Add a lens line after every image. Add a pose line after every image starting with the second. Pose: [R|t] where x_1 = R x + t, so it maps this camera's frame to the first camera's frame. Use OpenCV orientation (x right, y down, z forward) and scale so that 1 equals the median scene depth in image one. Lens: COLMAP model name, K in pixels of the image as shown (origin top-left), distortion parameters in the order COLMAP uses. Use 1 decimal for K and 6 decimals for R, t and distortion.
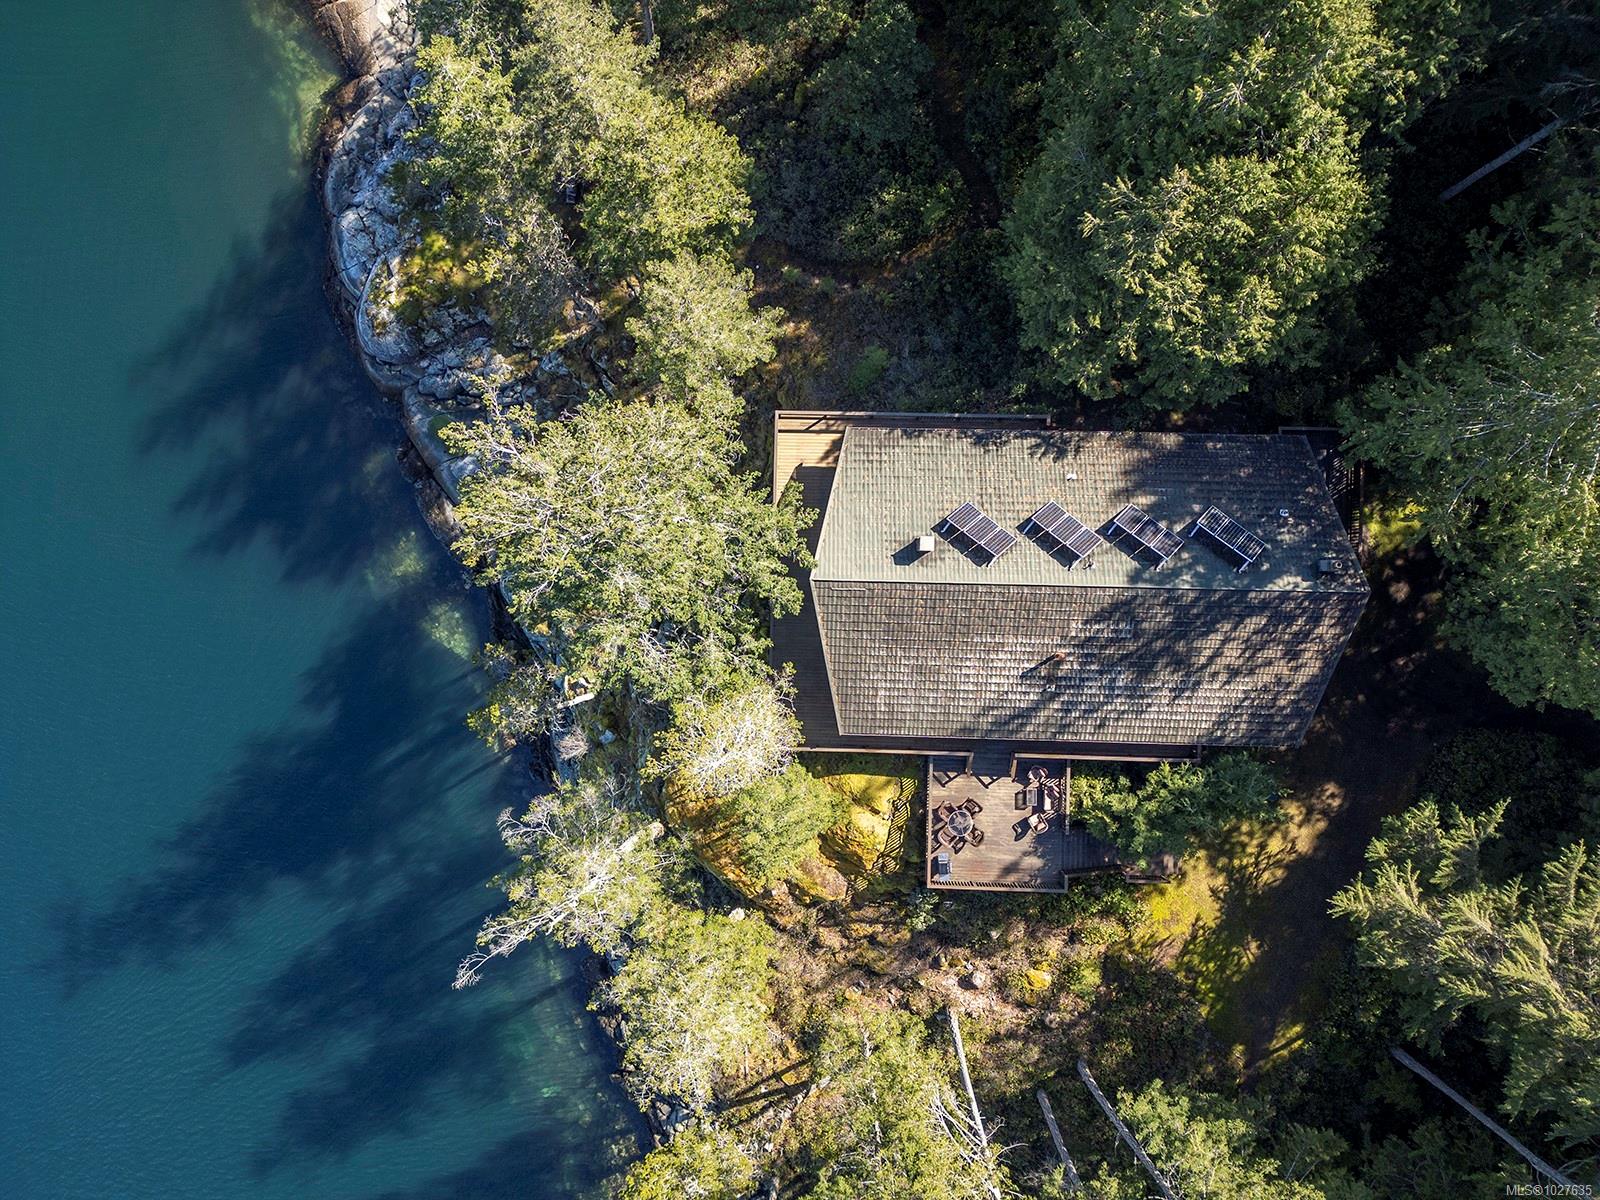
lens RADIAL K [[1103.0, 0, 801.5], [0, 1103.0, 600.7], [0, 0, 1]] dist [0.035435, -0.016551]
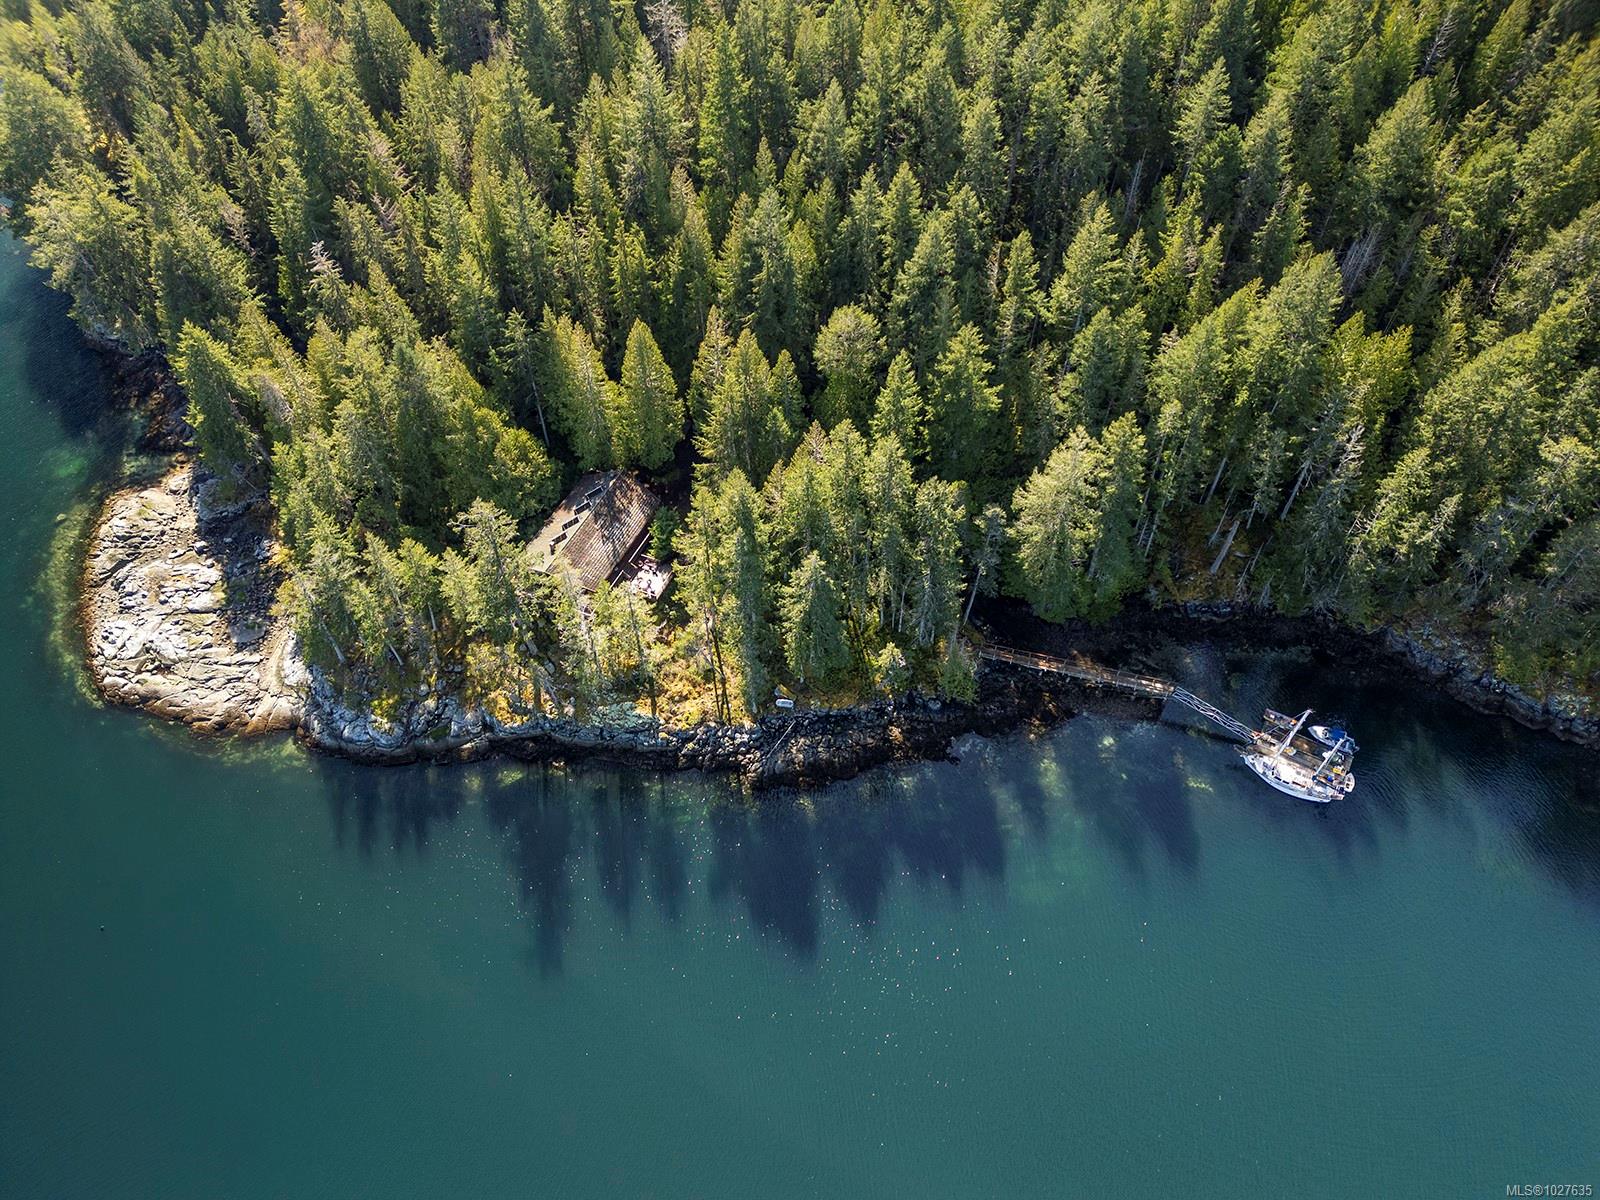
lens RADIAL K [[1103.0, 0, 798.1], [0, 1103.0, 599.4], [0, 0, 1]] dist [0.035435, -0.016551]
pose [[0.372652, -0.699374, 0.609924, -1.548138], [0.927913, 0.273486, -0.253343, 1.343017], [0.010375, 0.660365, 0.750873, -1.252925]]
